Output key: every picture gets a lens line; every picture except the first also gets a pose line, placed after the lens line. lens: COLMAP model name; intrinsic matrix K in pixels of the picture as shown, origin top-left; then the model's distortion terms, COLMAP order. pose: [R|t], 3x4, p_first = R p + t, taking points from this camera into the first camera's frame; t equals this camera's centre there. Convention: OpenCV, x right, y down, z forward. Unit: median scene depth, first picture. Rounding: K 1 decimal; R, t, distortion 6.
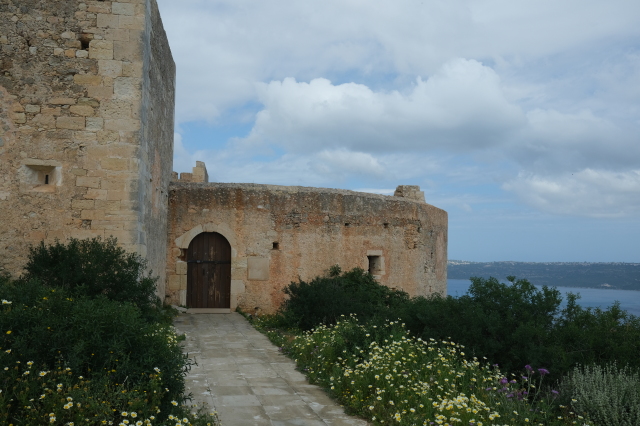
lens RADIAL K [[649.5, 0, 327.5], [0, 649.5, 220.4], [0, 0, 1]] dist [-0.062852, 0.146082]
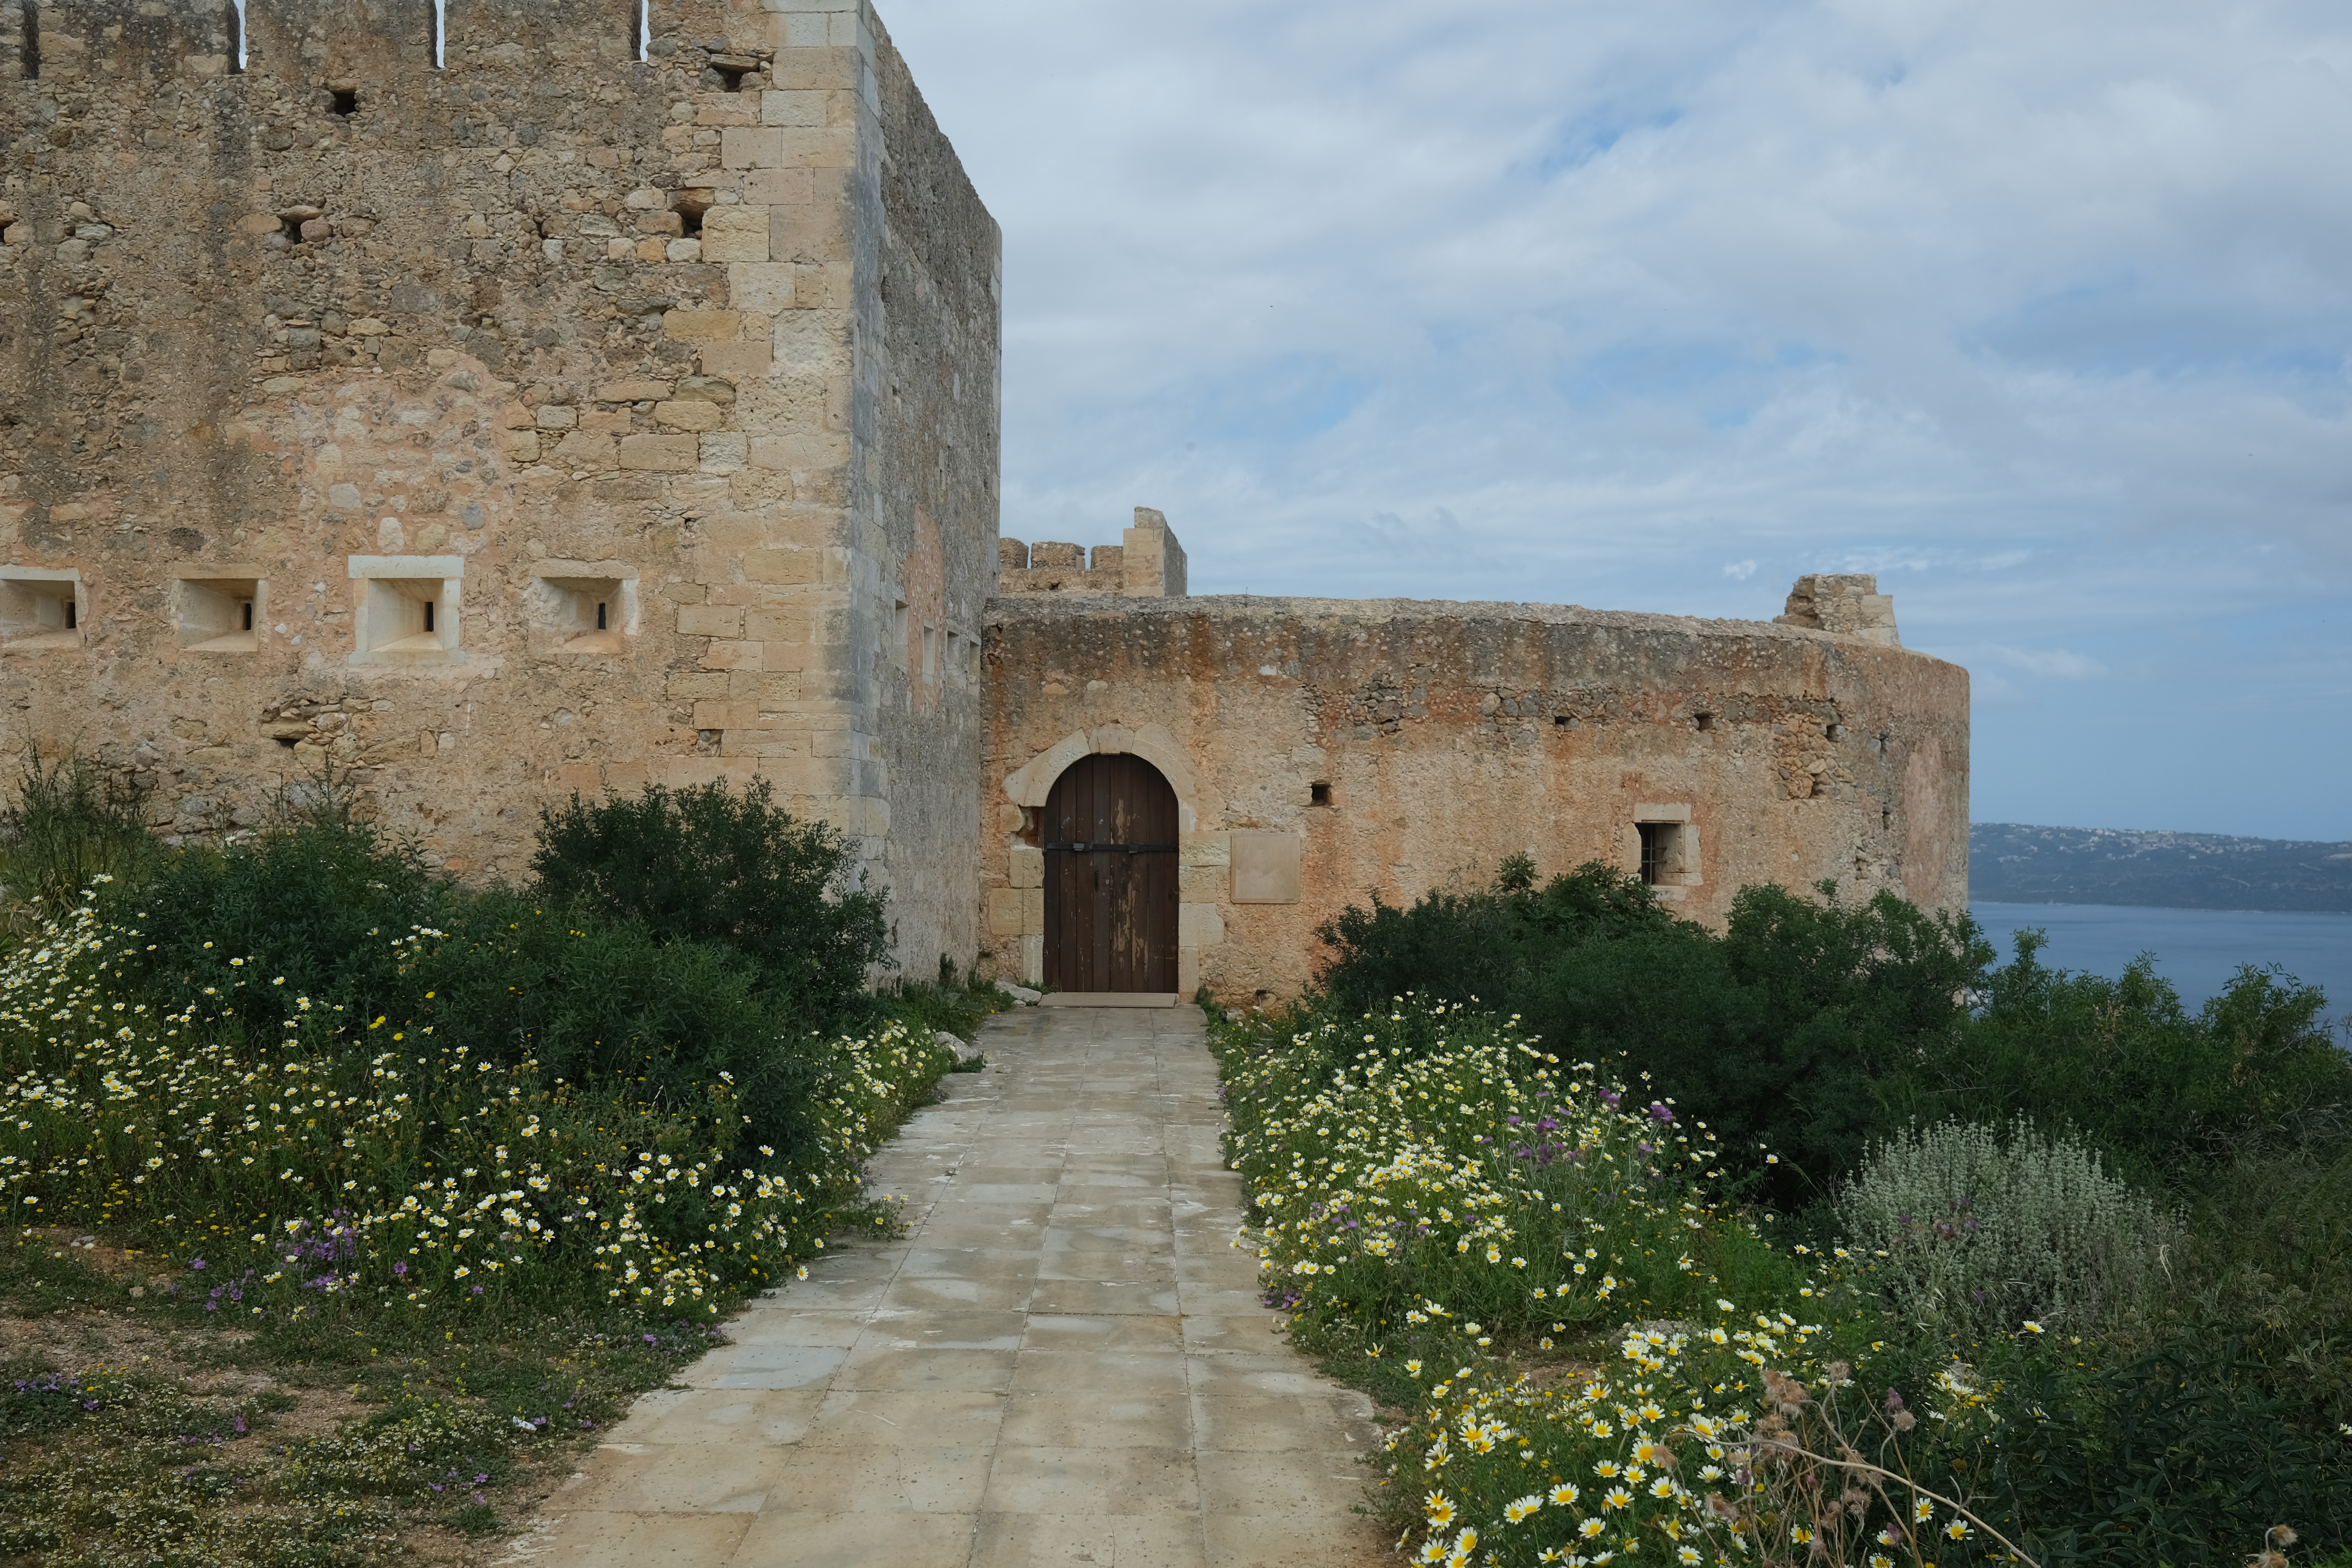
lens RADIAL K [[2386.8, 0, 1203.5], [0, 2386.8, 811.3], [0, 0, 1]] dist [-0.062852, 0.146082]
pose [[0.979714, -0.011269, -0.200085, 0.142798], [0.020943, 0.998708, 0.046300, -0.010623], [0.199304, -0.049551, 0.978684, -0.204336]]
